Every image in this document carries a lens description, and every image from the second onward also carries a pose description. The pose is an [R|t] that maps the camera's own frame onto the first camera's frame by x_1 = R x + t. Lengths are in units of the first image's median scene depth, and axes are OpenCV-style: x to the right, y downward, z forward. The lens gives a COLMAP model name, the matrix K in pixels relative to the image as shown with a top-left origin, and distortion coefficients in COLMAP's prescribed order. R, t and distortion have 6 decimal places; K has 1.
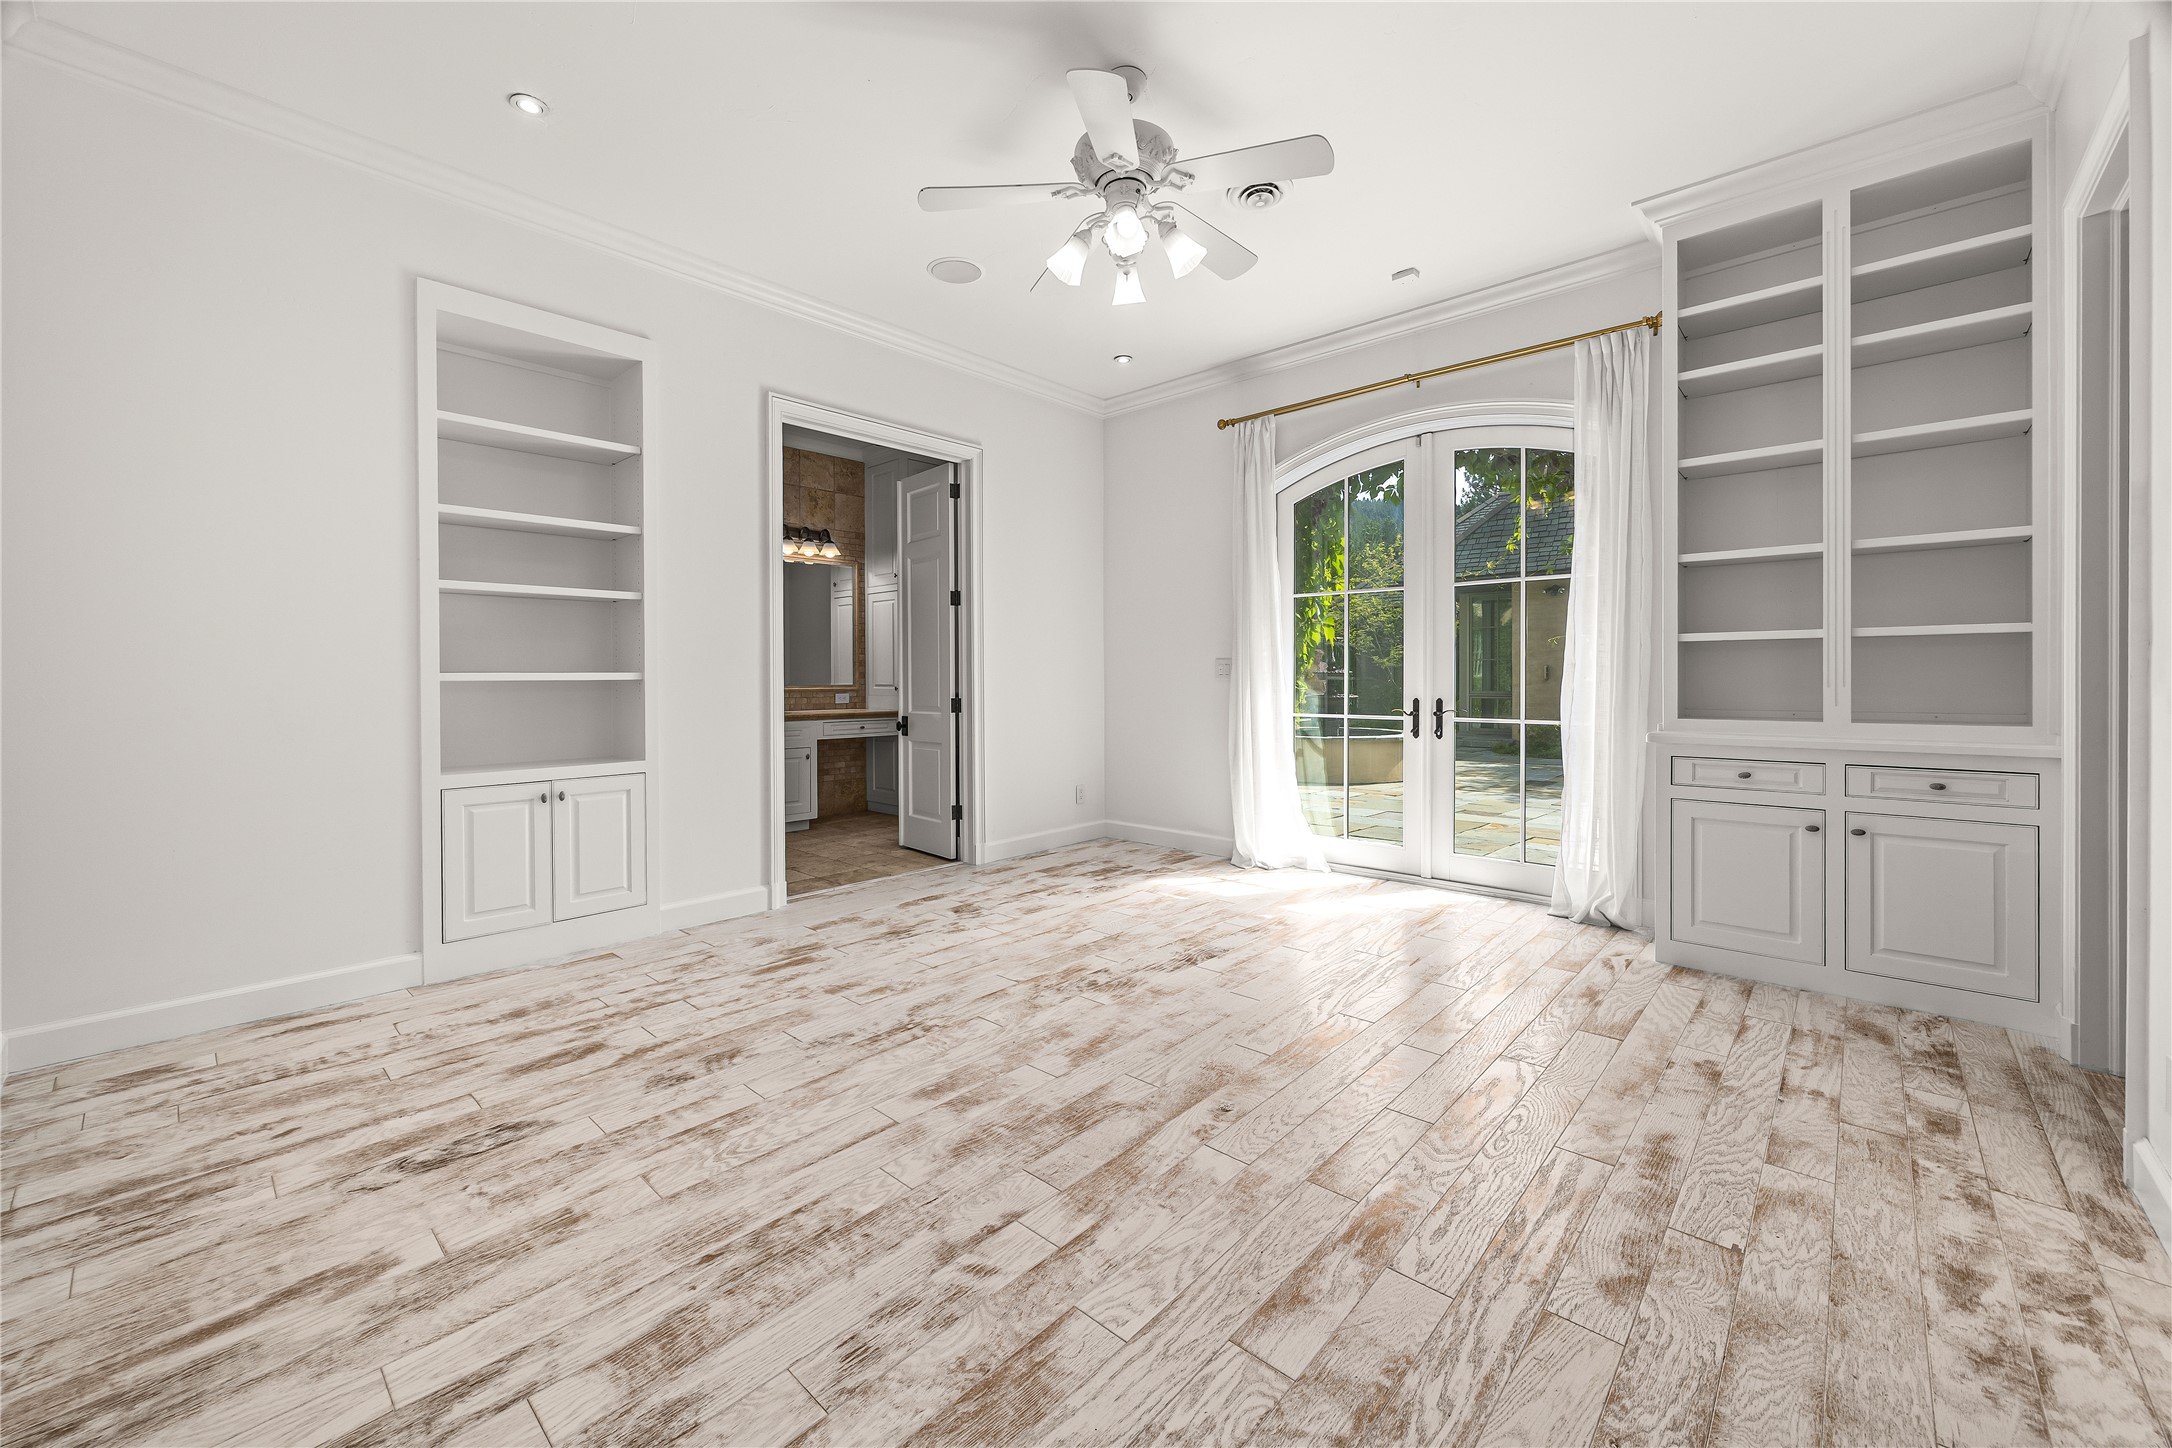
lens RADIAL K [[852.5, 0, 1083.7], [0, 852.5, 681.5], [0, 0, 1]] dist [-0.004835, 0.000162]
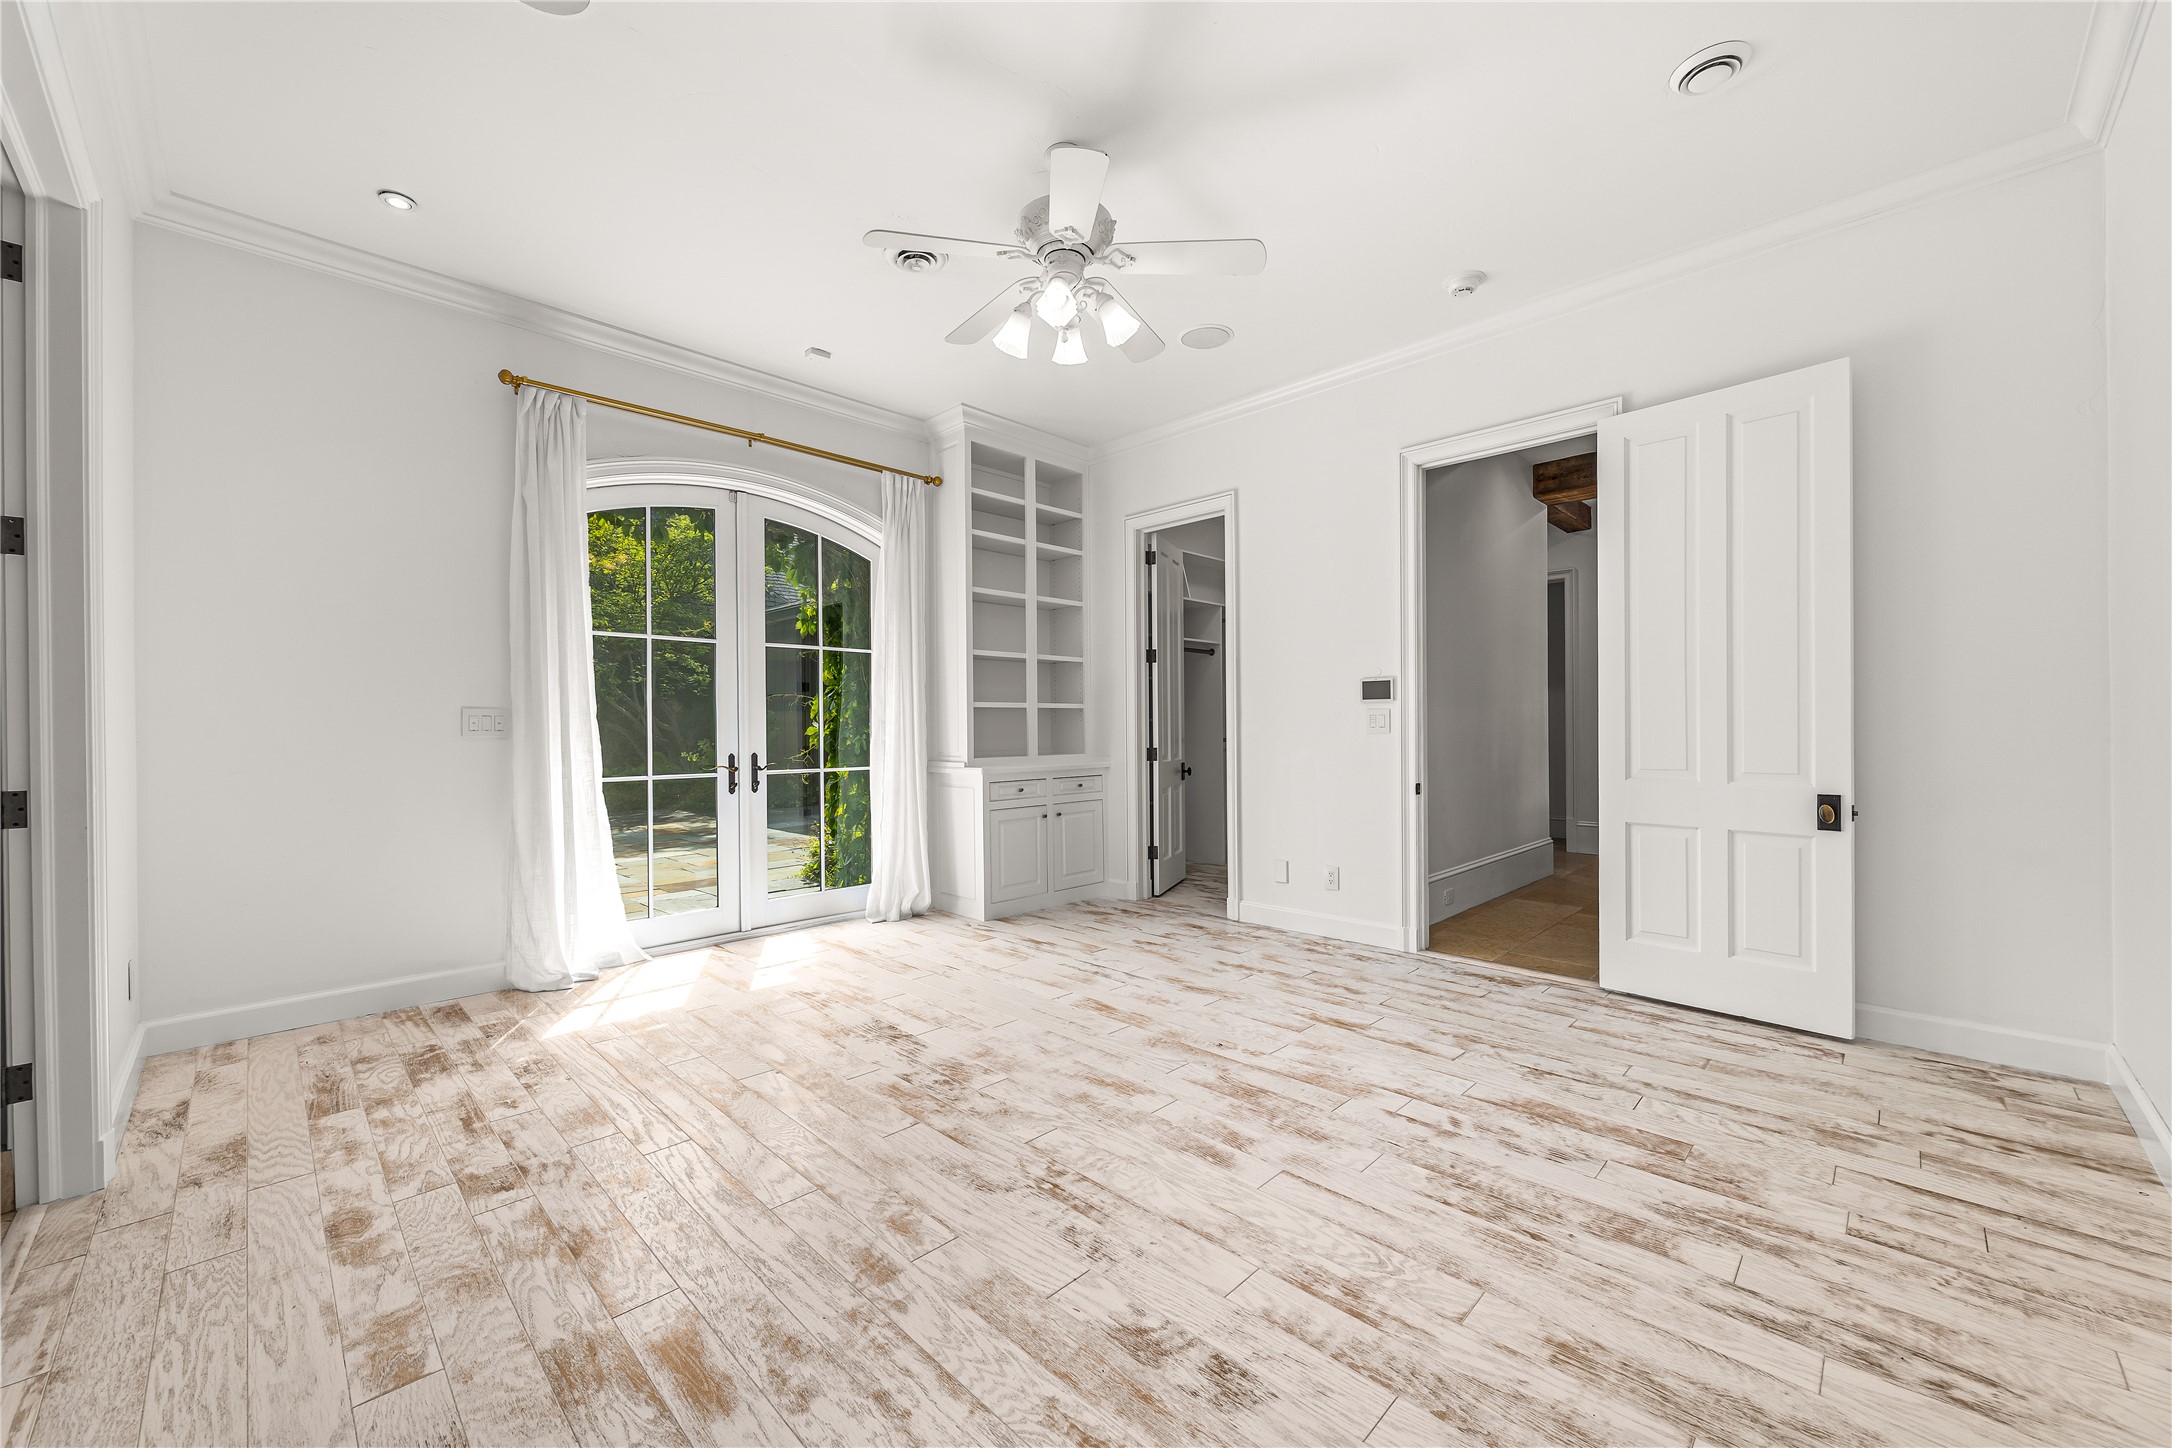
lens RADIAL K [[831.3, 0, 1080.0], [0, 831.3, 731.3], [0, 0, 1]] dist [-0.002995, -0.000546]
pose [[0.042648, -0.001295, 0.999089, -1.129201], [0.013033, 0.999915, 0.000739, -0.004588], [-0.999005, 0.012989, 0.042661, 1.113316]]
